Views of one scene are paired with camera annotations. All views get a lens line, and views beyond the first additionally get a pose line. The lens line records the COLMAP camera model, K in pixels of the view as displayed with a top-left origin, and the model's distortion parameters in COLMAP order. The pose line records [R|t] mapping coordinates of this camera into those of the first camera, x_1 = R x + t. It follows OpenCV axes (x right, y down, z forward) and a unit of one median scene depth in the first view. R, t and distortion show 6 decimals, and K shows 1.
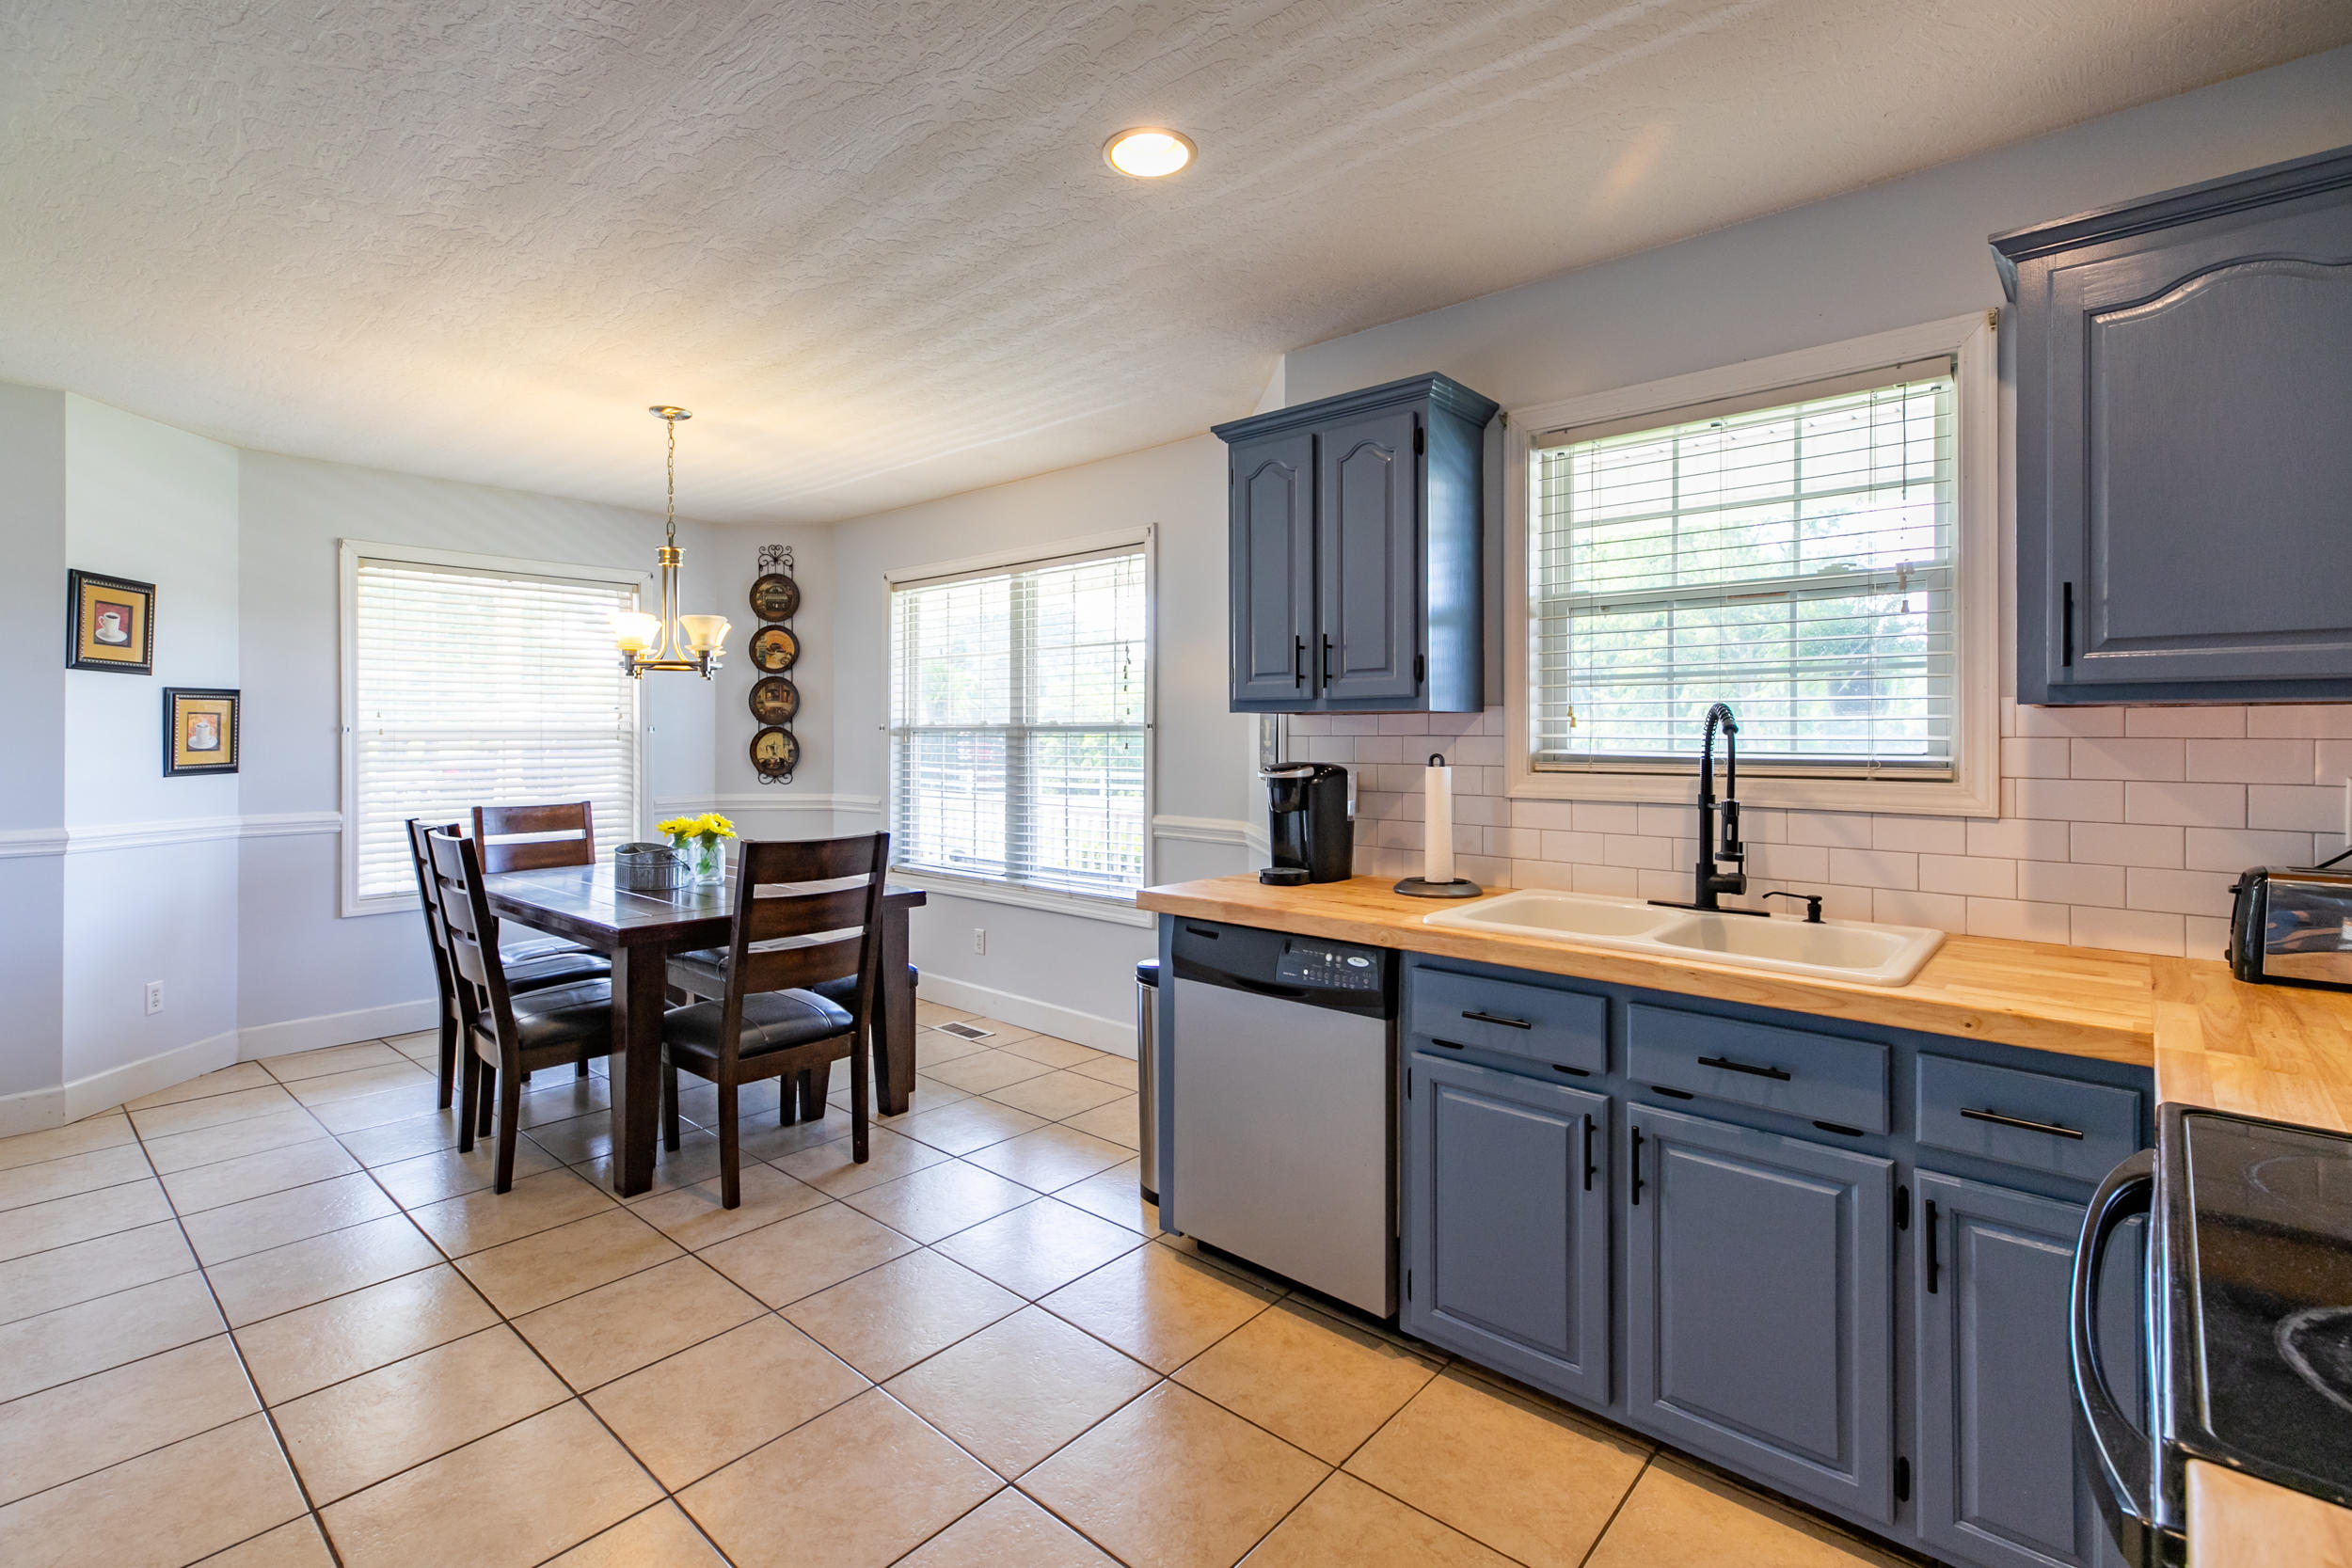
lens RADIAL K [[1092.4, 0, 1157.3], [0, 1092.4, 712.8], [0, 0, 1]] dist [0.009666, -0.002295]
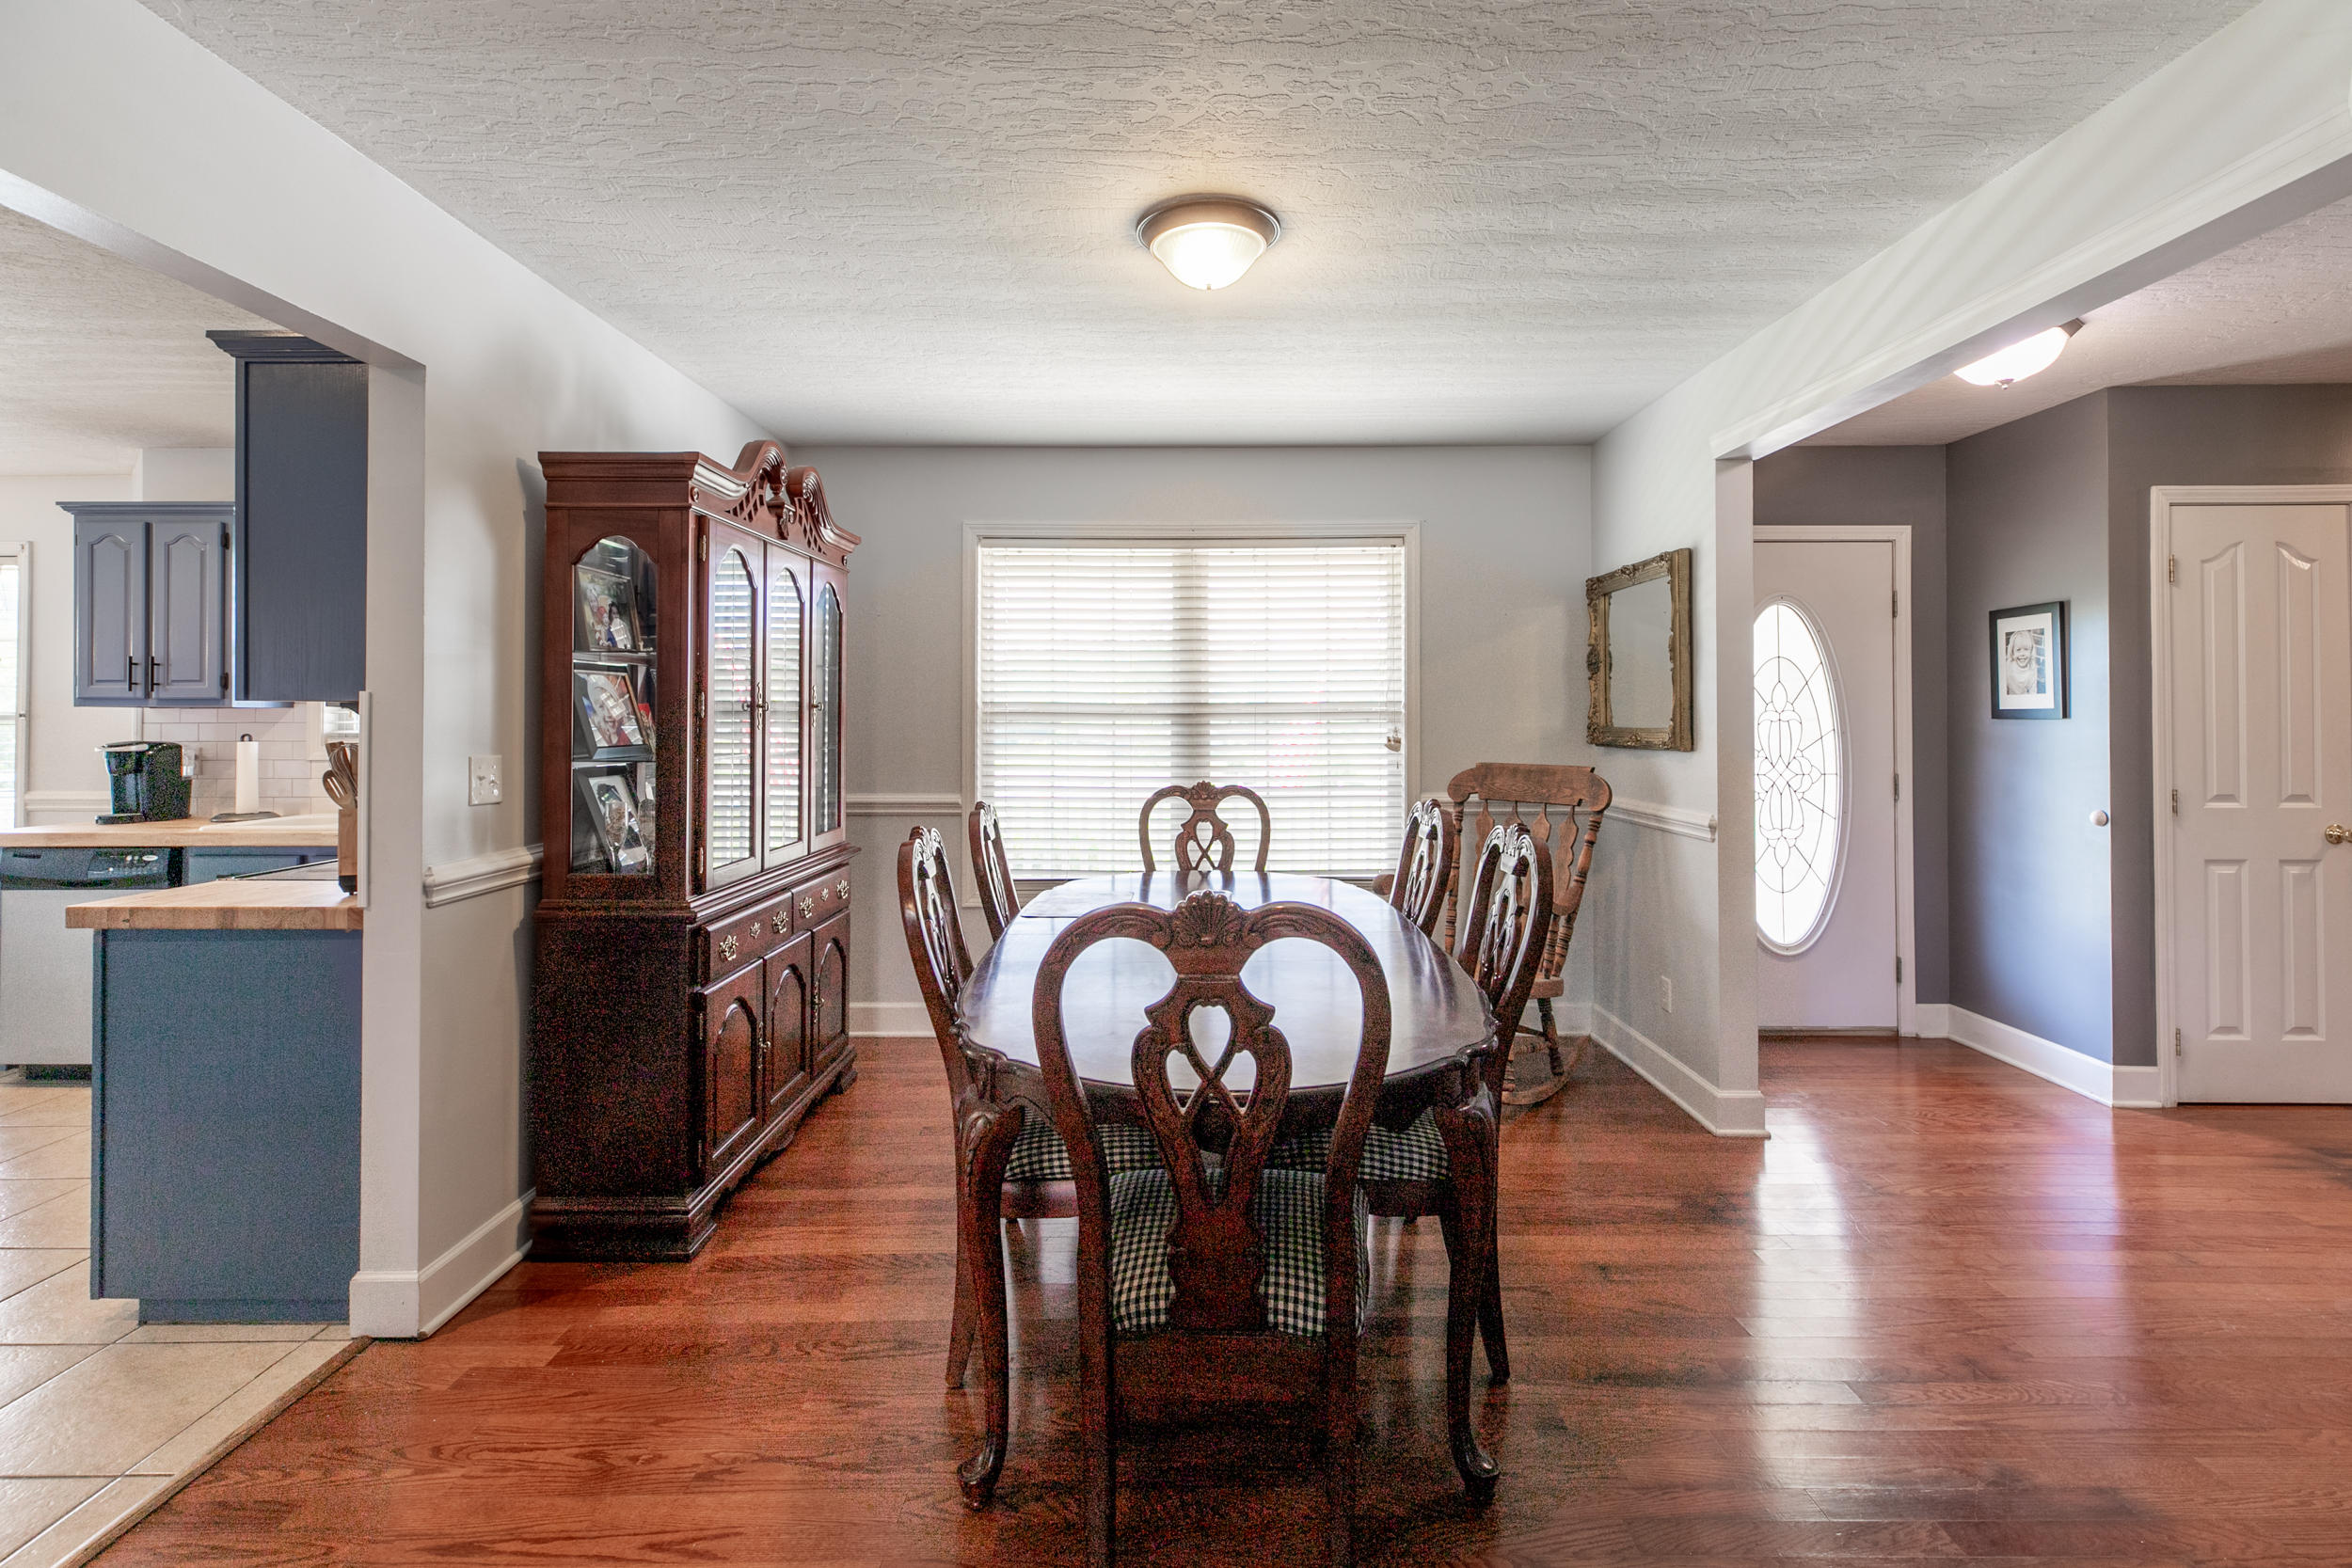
lens RADIAL K [[1092.4, 0, 1160.6], [0, 1092.4, 706.8], [0, 0, 1]] dist [0.009666, -0.002295]
pose [[0.739837, 0.007752, 0.672741, 0.100343], [-0.011212, 0.999937, 0.000808, -0.011323], [-0.672692, -0.008140, 0.739878, -0.672781]]
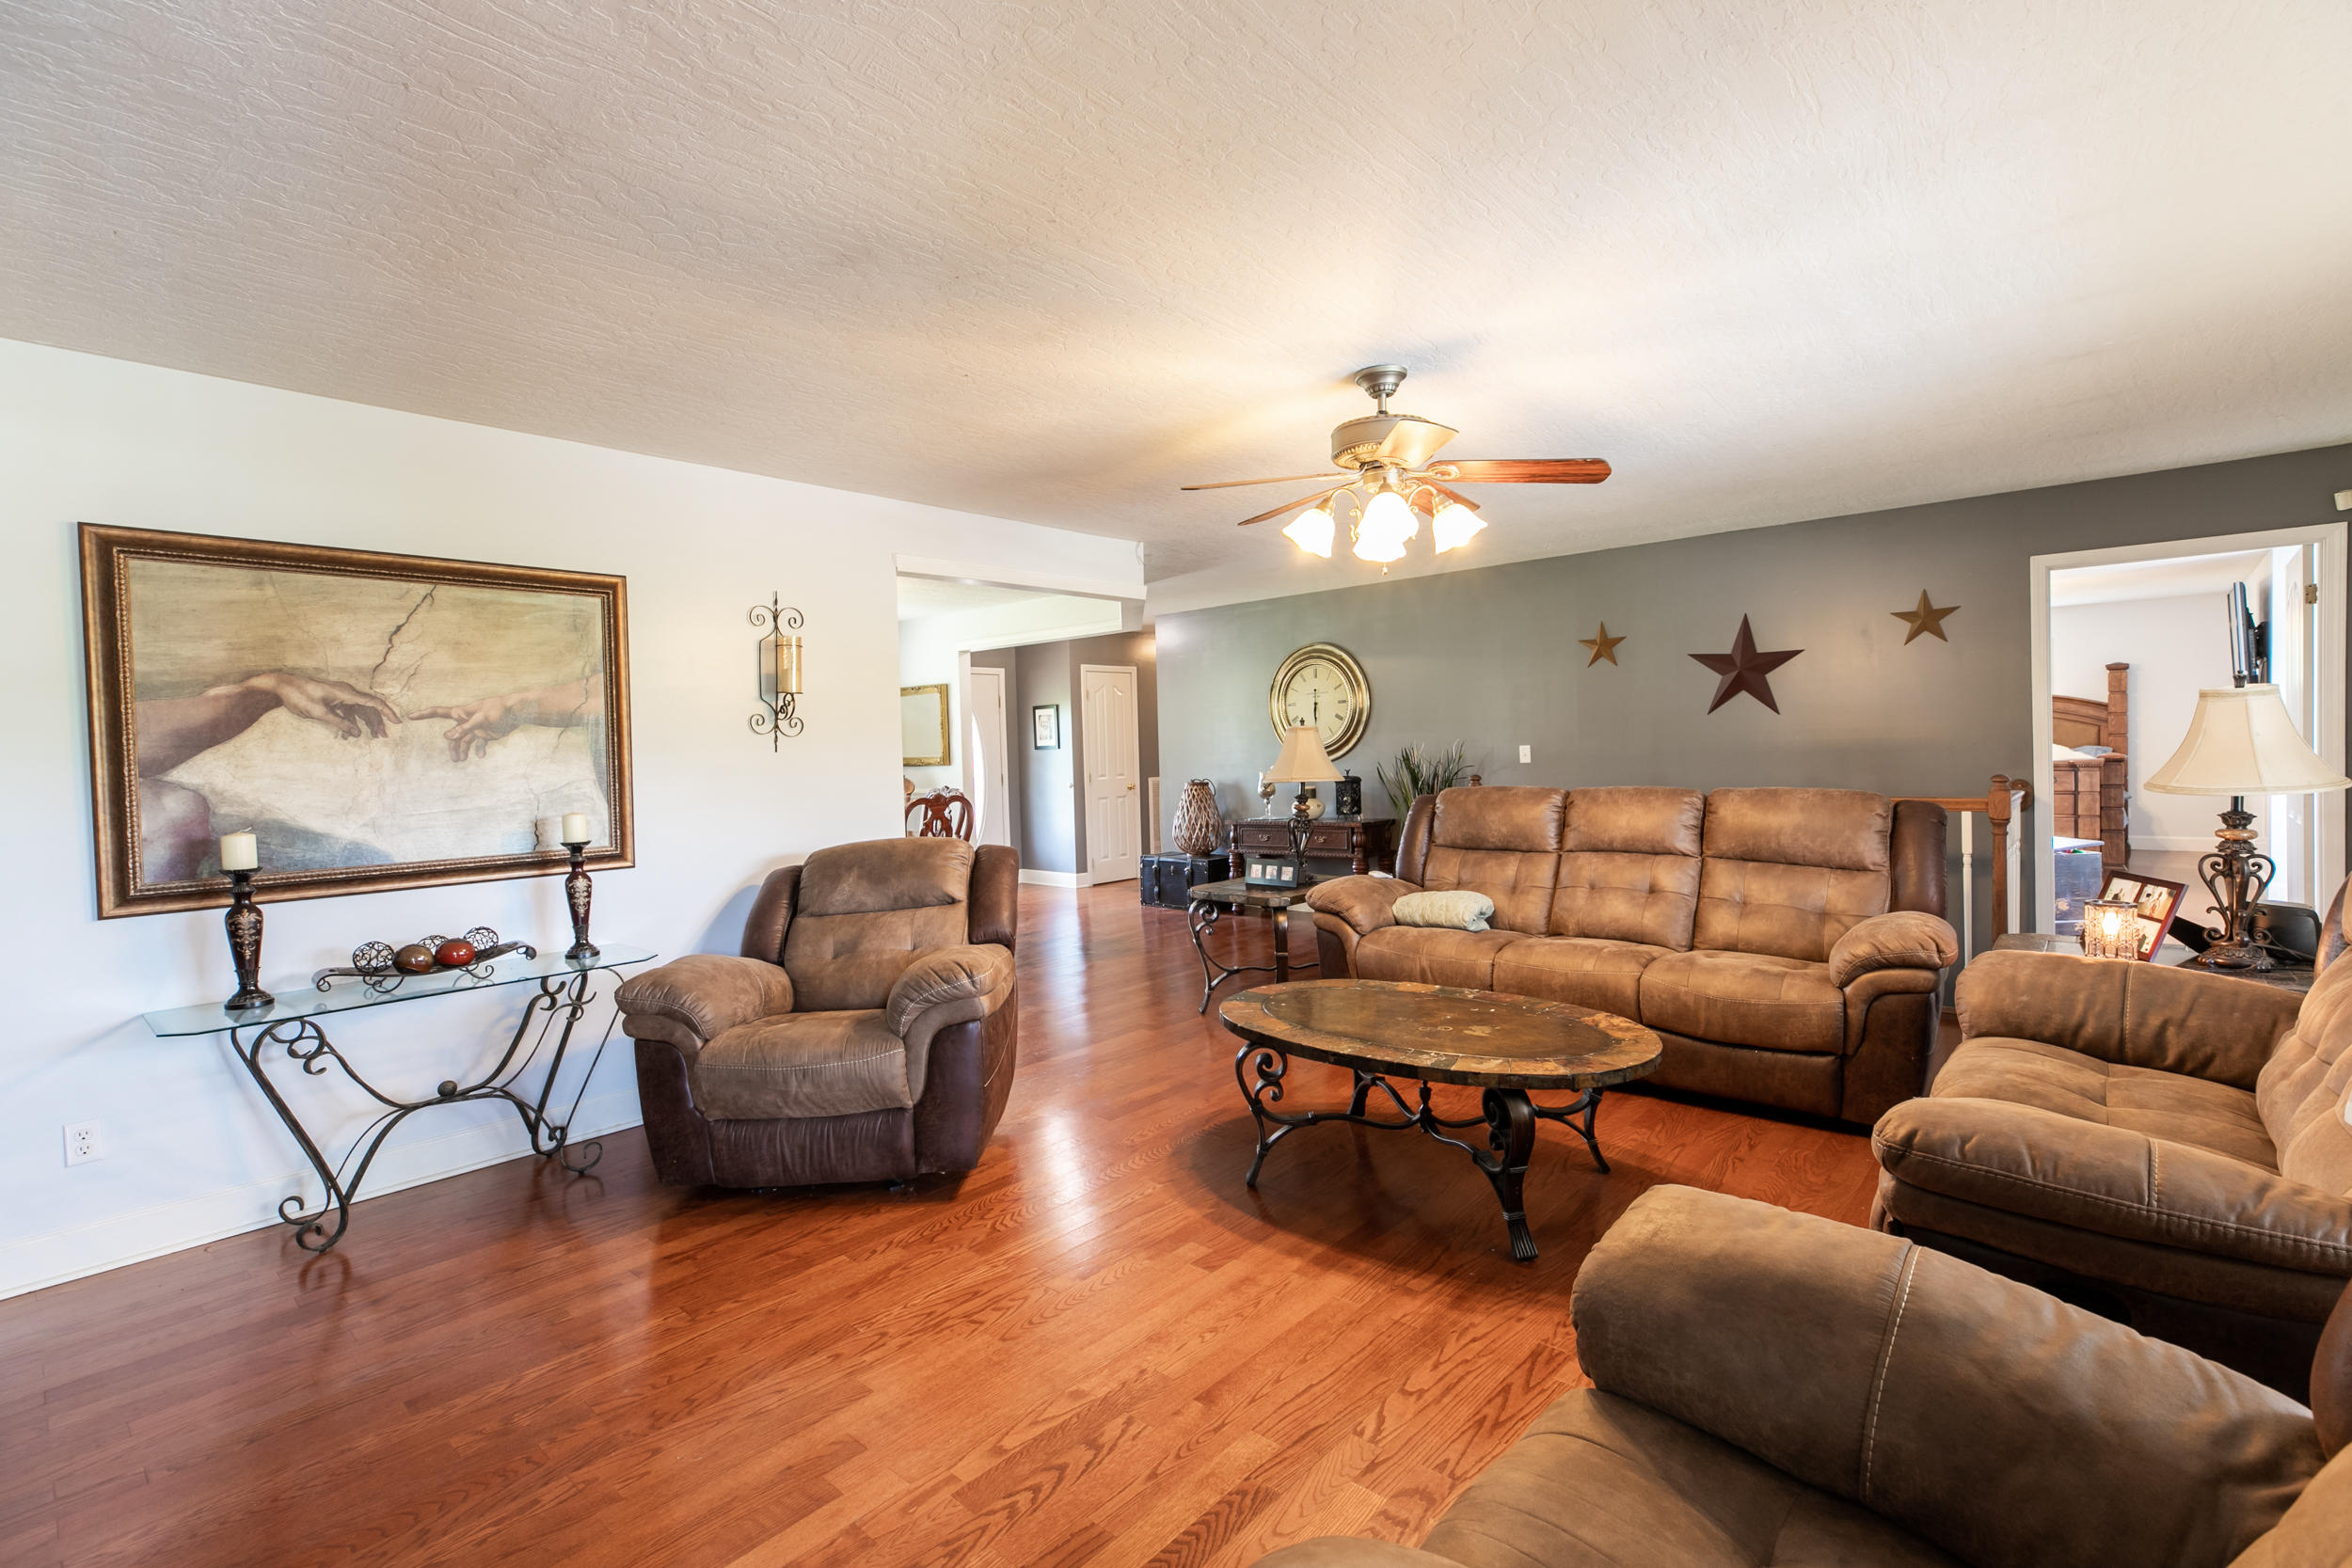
lens RADIAL K [[1092.4, 0, 1189.2], [0, 1092.4, 781.4], [0, 0, 1]] dist [0.009666, -0.002295]
pose [[-0.025039, -0.032896, 0.999145, -1.075576], [0.011850, 0.999378, 0.033201, -0.013600], [-0.999616, 0.012672, -0.024634, -0.729020]]
